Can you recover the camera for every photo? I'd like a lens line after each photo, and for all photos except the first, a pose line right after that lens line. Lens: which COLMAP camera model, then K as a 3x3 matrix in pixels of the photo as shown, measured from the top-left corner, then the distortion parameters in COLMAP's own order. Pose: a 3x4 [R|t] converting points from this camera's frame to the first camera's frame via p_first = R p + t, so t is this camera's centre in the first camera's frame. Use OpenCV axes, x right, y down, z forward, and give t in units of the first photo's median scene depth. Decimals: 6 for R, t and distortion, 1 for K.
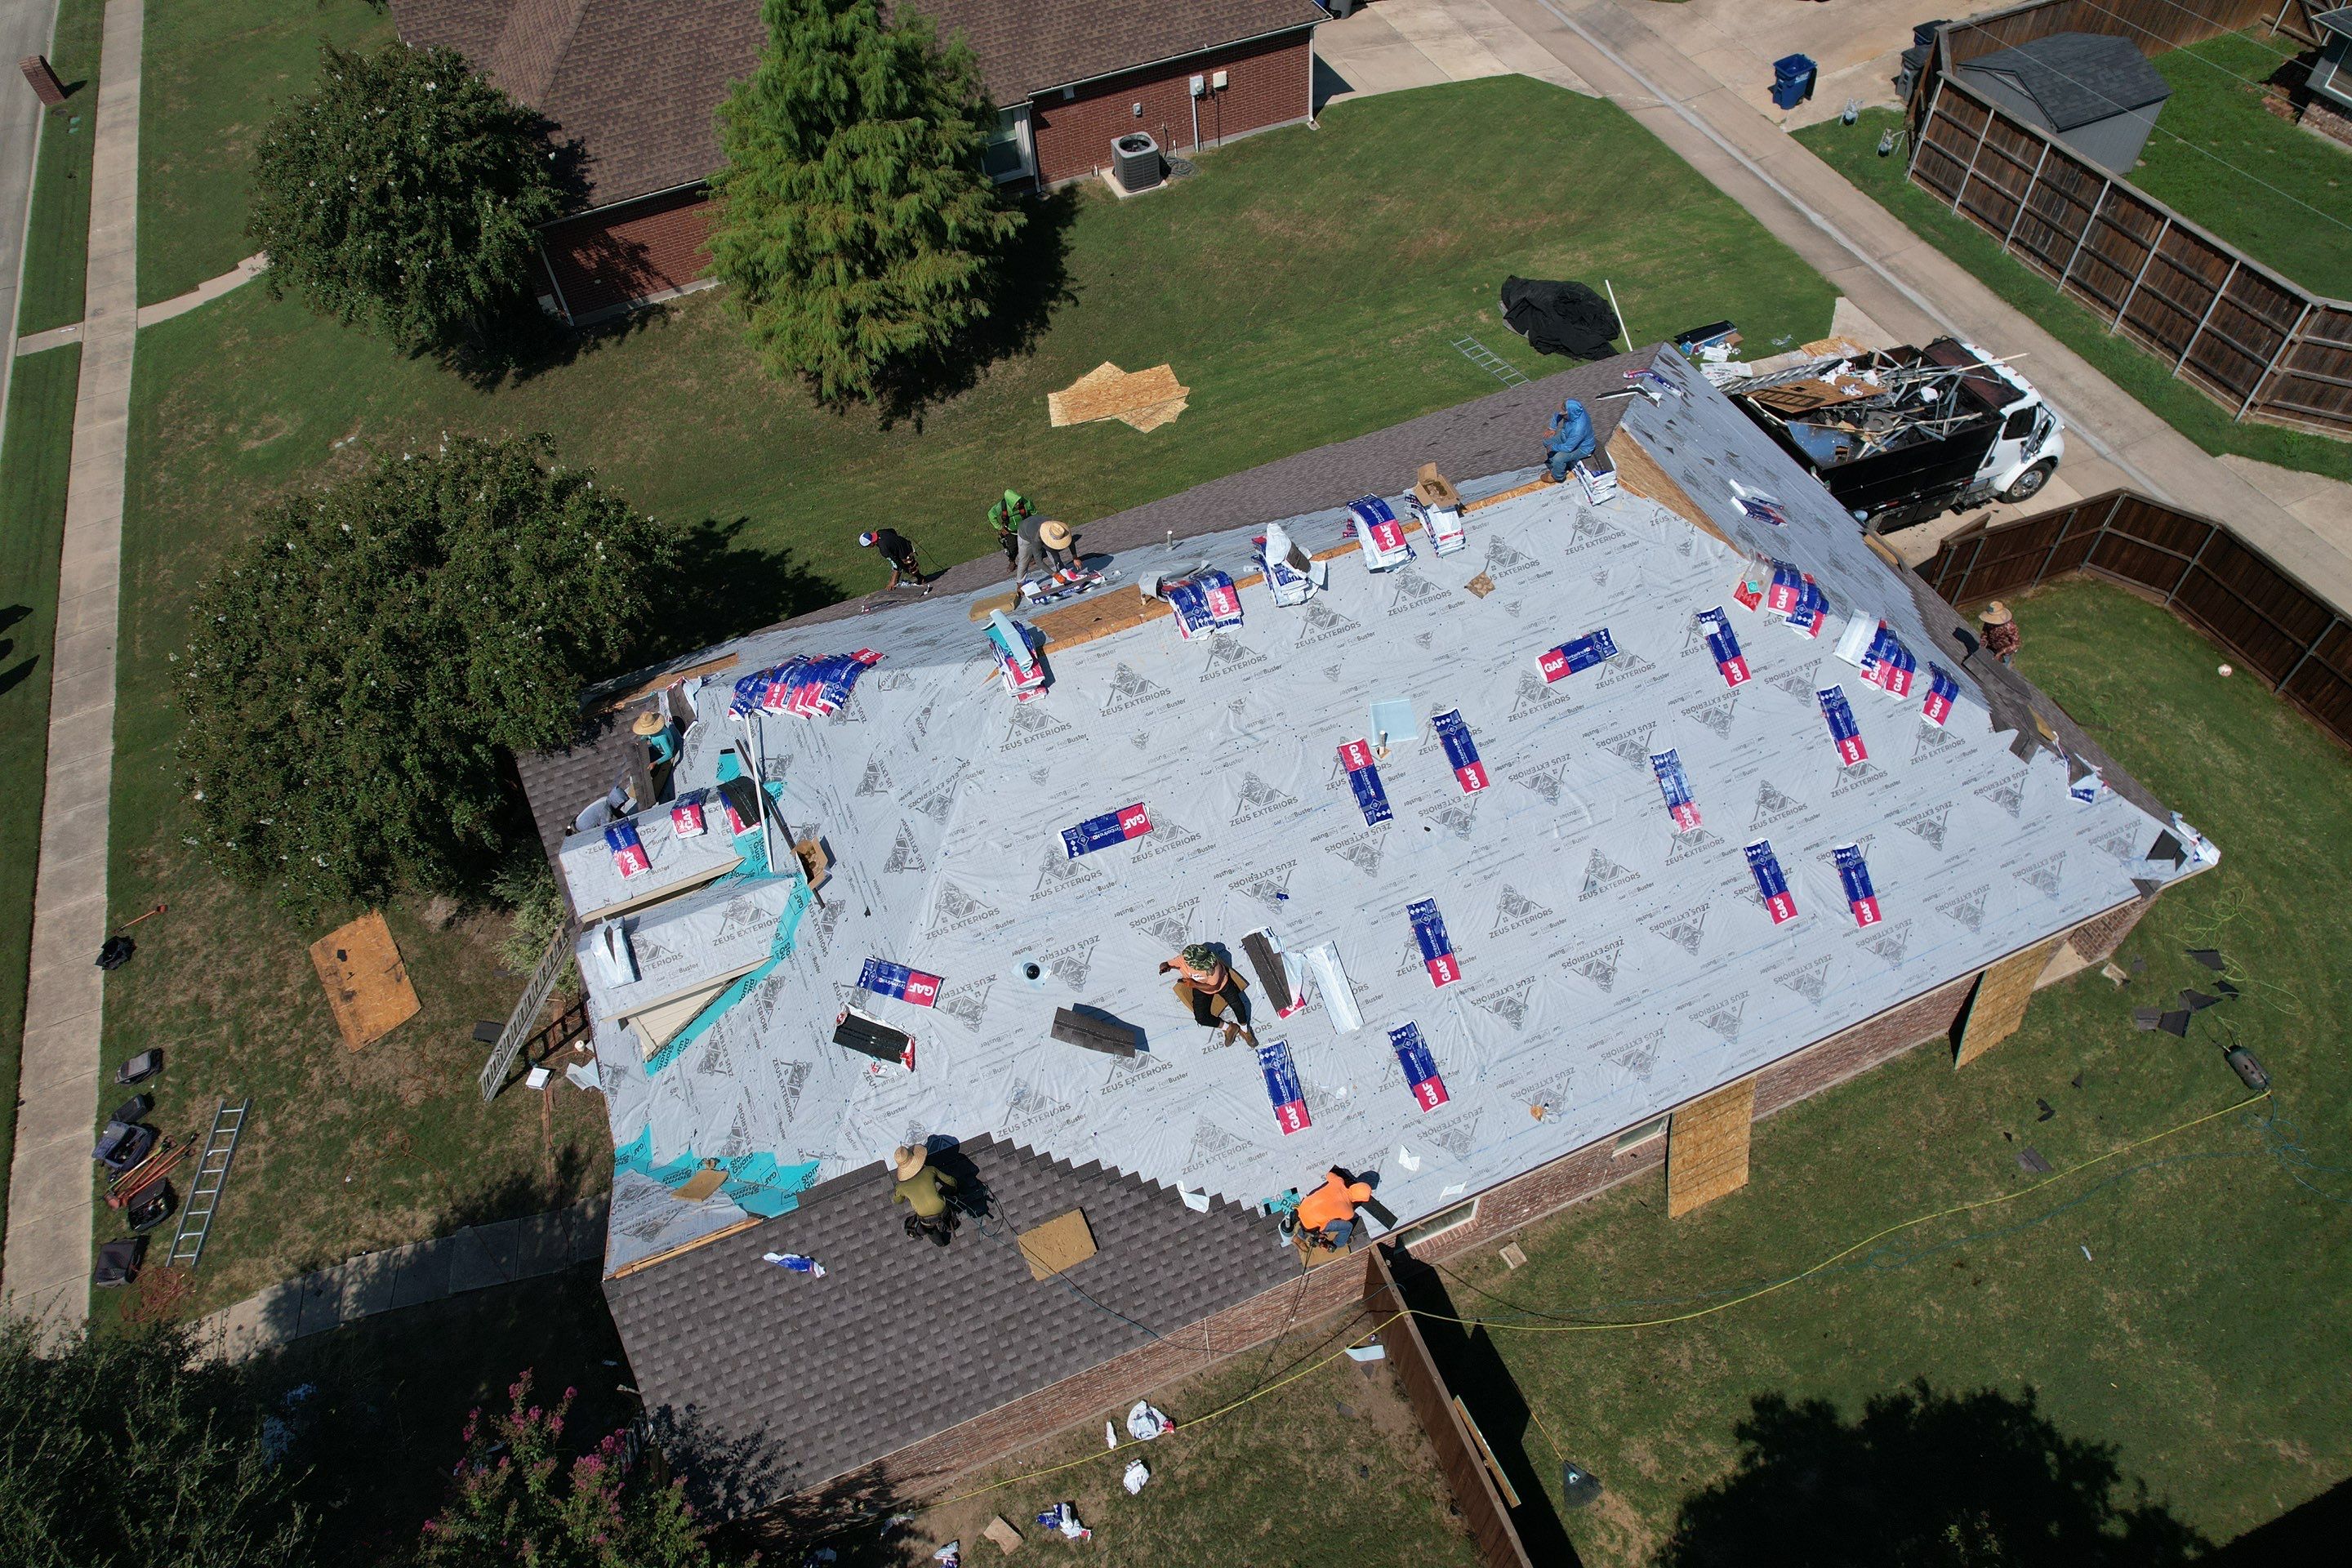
lens RADIAL K [[1506.9, 0, 1173.6], [0, 1506.9, 789.3], [0, 0, 1]] dist [-0.067313, 0.057644]
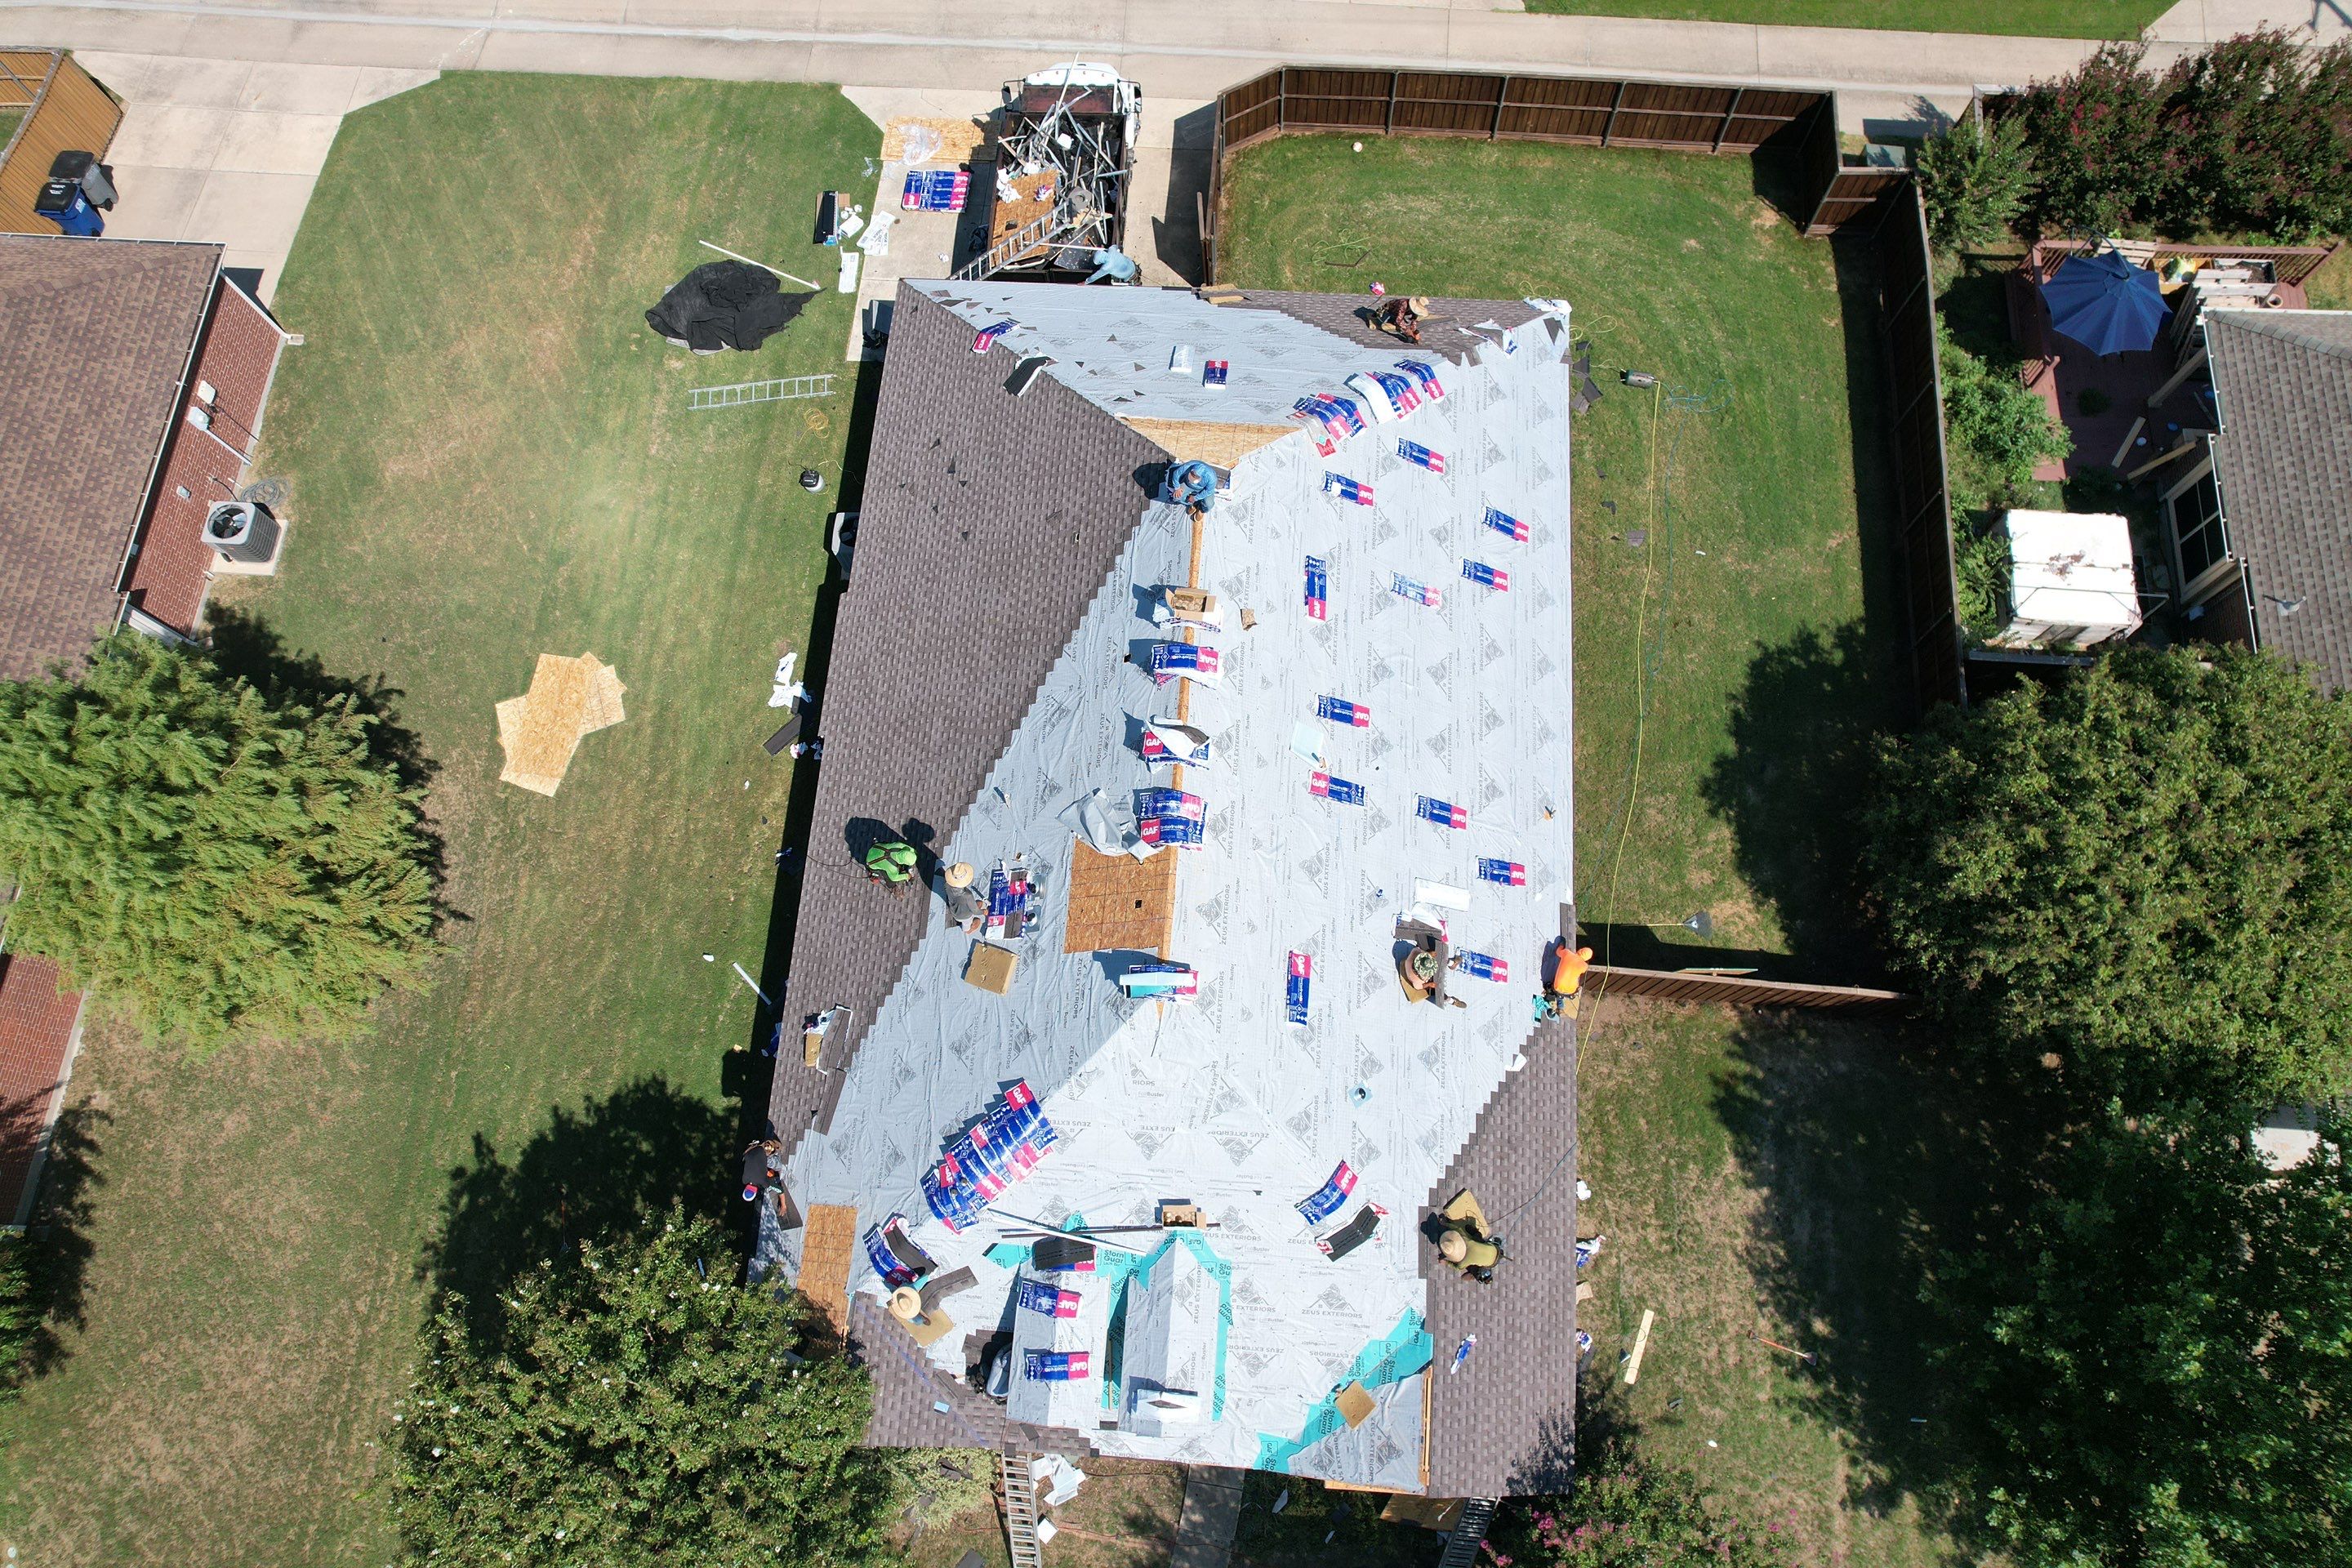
lens RADIAL K [[1506.9, 0, 1170.7], [0, 1506.9, 786.4], [0, 0, 1]] dist [-0.067313, 0.057644]
pose [[0.454028, -0.836405, 0.307059, -0.299059], [0.708068, 0.547902, 0.445469, -0.619647], [-0.540830, 0.015163, 0.840995, 0.007619]]
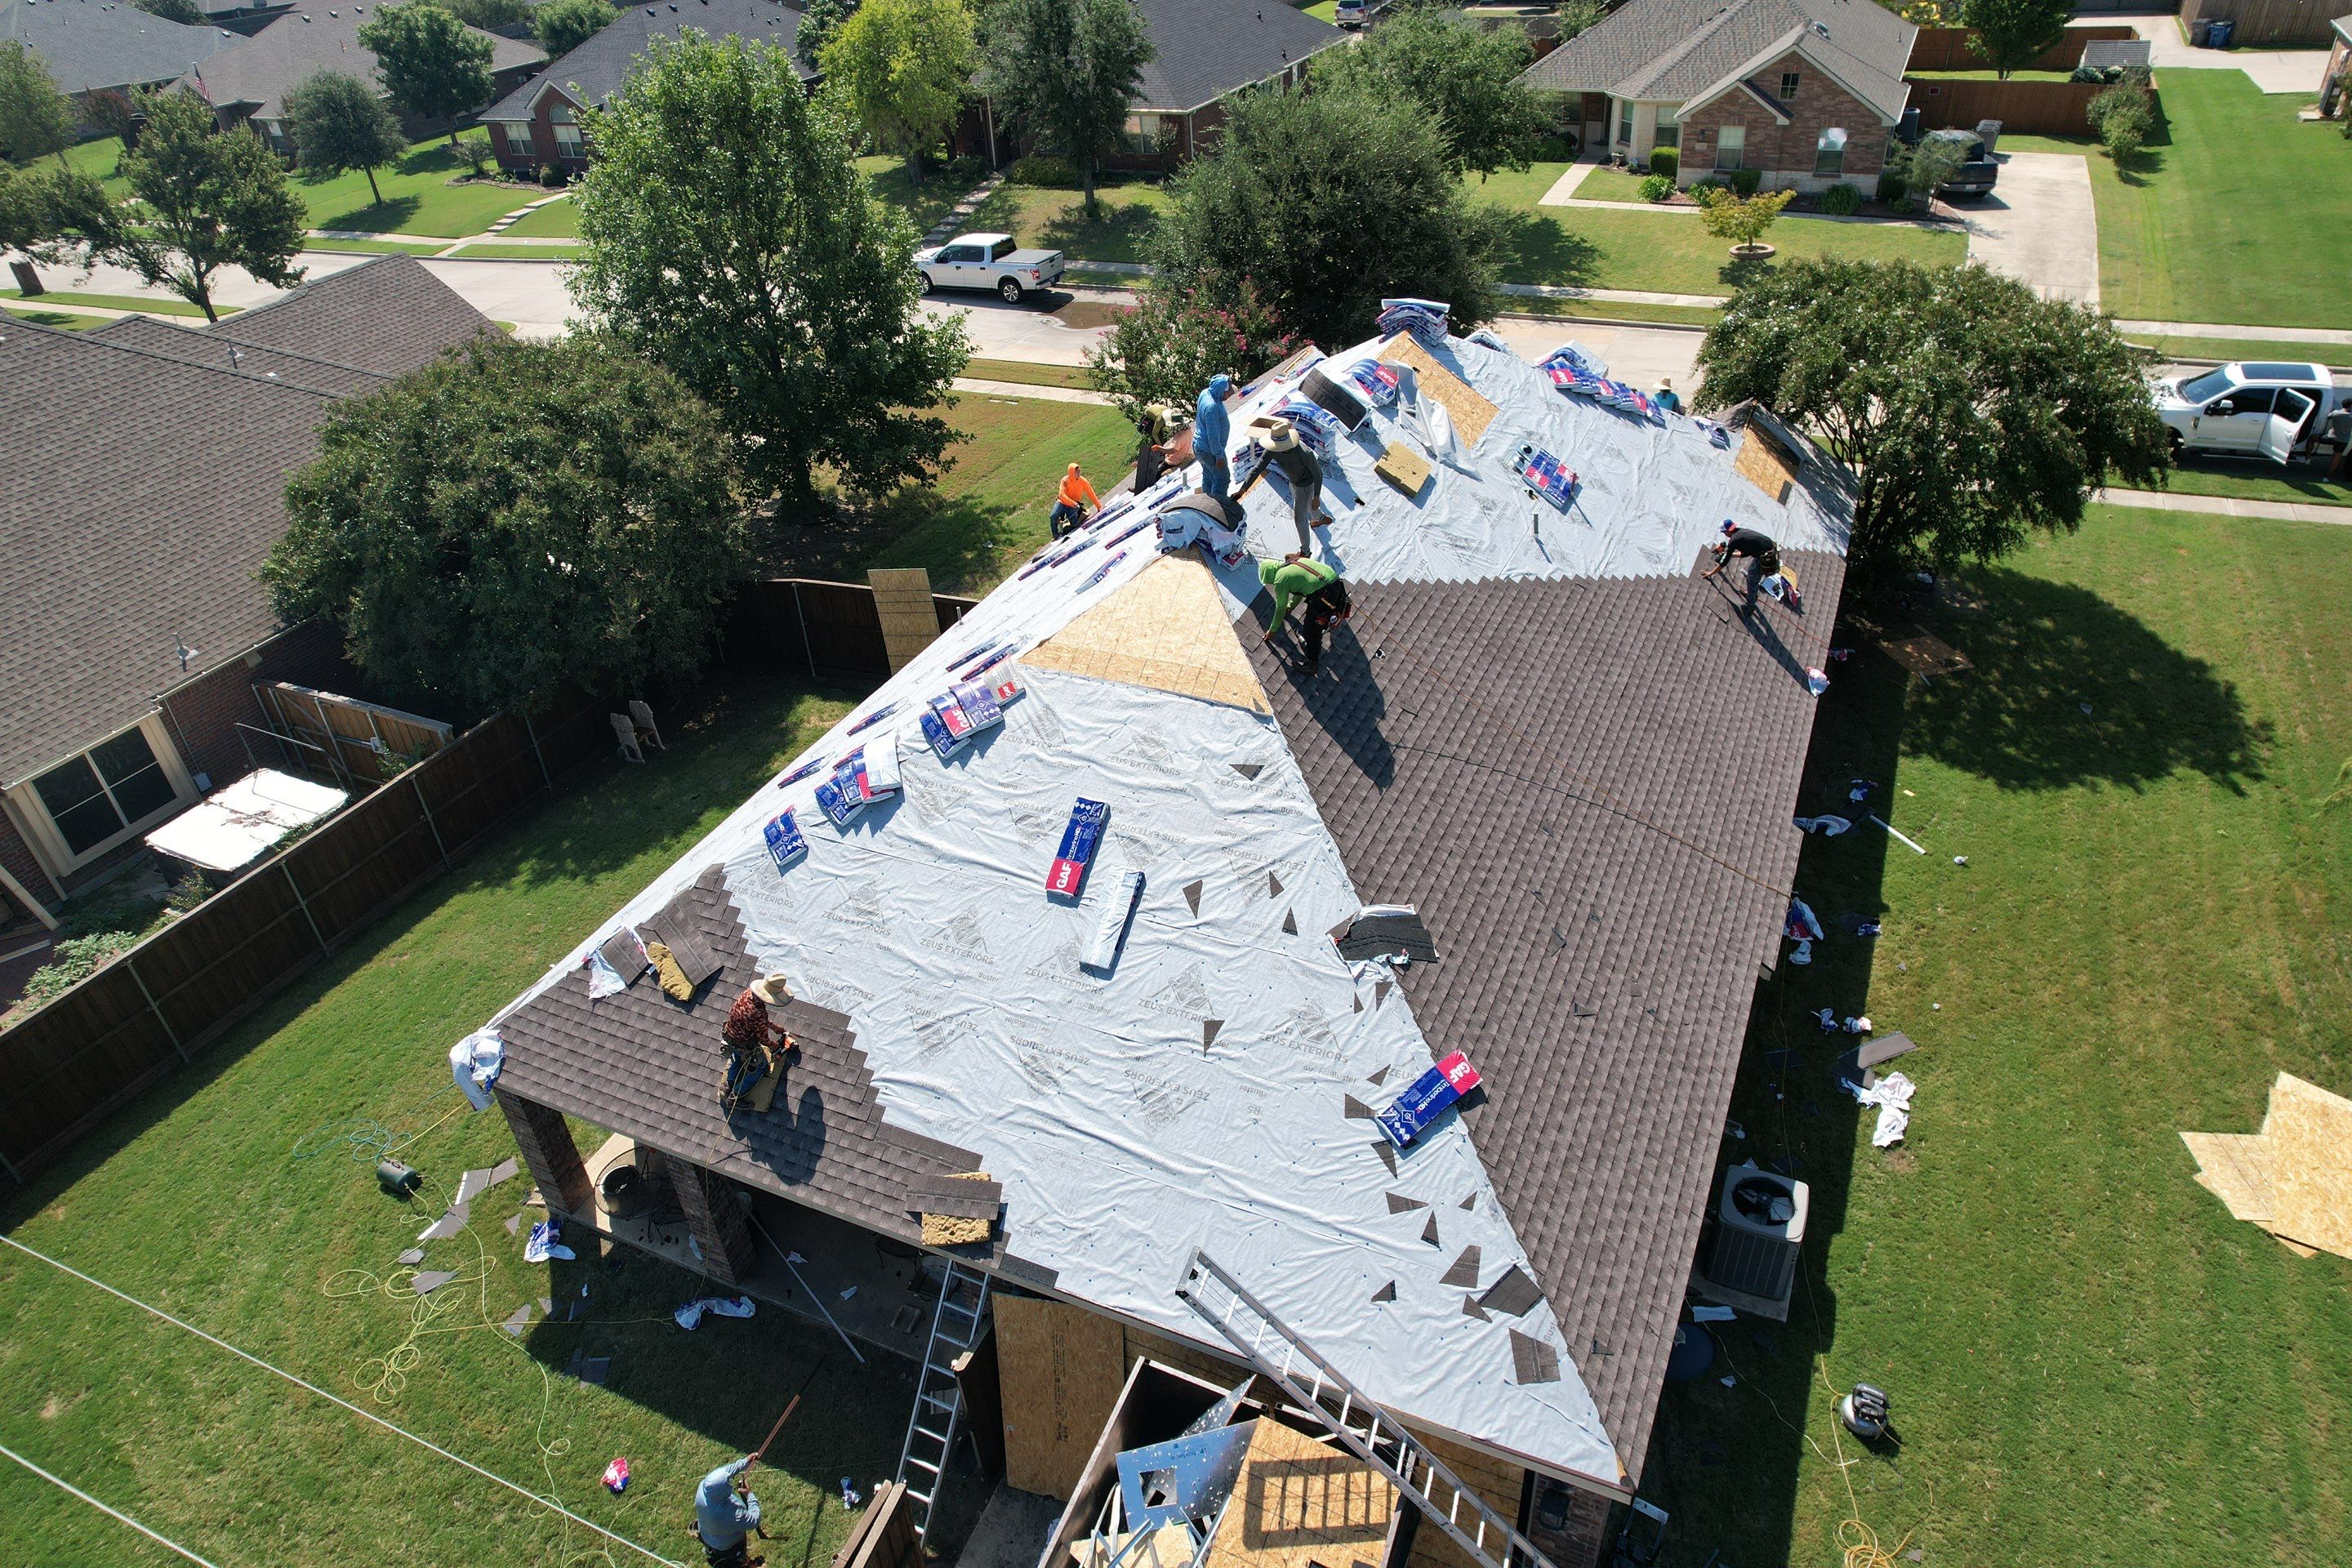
lens RADIAL K [[1506.9, 0, 1164.5], [0, 1506.9, 795.4], [0, 0, 1]] dist [-0.067313, 0.057644]
pose [[-0.737228, 0.465233, -0.489953, 0.765194], [-0.455216, 0.193844, 0.869024, -0.909573], [0.499273, 0.863703, 0.068874, 1.032928]]
